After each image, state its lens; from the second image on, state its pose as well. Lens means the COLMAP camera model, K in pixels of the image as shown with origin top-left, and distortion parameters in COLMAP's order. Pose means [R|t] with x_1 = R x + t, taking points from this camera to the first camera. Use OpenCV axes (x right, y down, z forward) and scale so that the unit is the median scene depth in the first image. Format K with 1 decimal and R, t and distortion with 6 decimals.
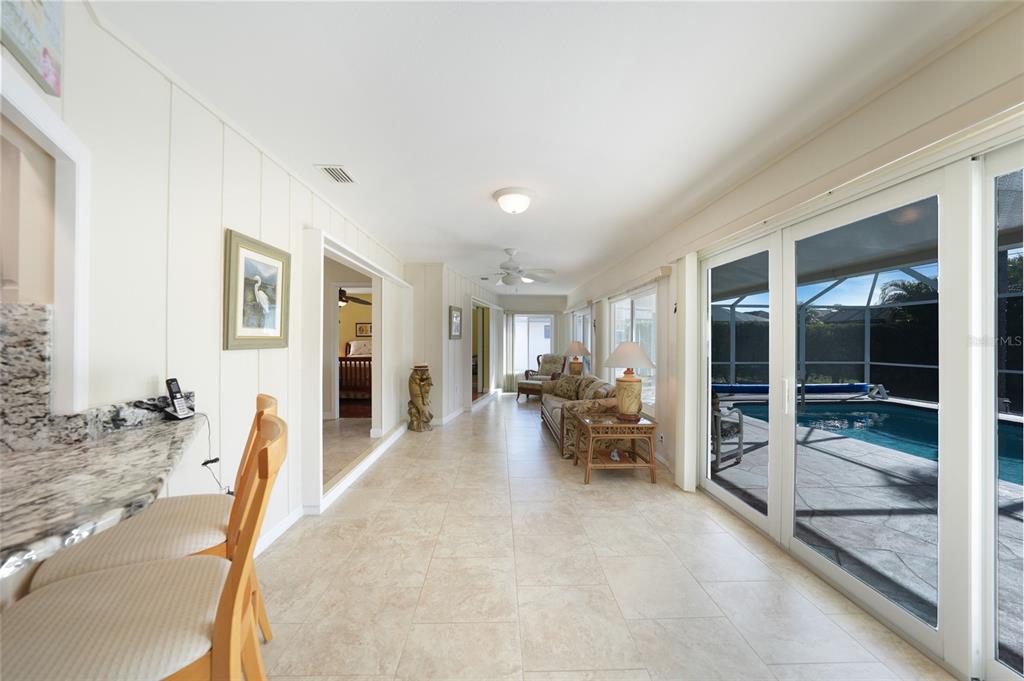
lens RADIAL K [[355.2, 0, 512.0], [0, 355.2, 339.6], [0, 0, 1]] dist [-0.030110, 0.006669]
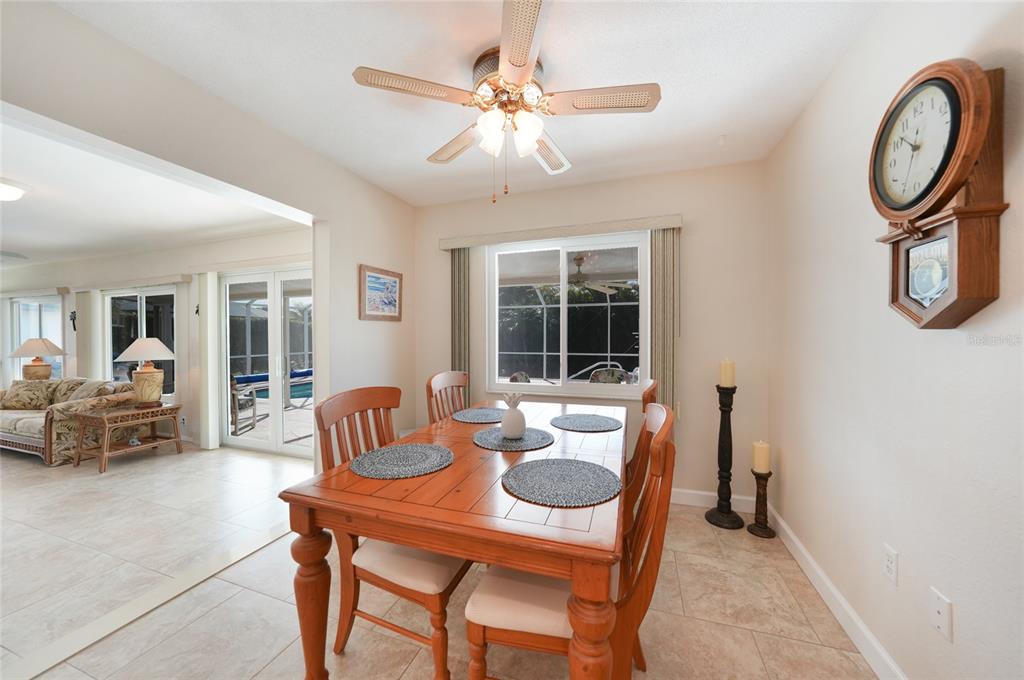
lens RADIAL K [[366.6, 0, 510.6], [0, 366.6, 338.6], [0, 0, 1]] dist [-0.022811, 0.007958]
pose [[0.378243, -0.016329, 0.925562, -0.275919], [0.005441, 0.999866, 0.015417, -0.001154], [-0.925690, -0.000795, 0.378281, -0.463692]]
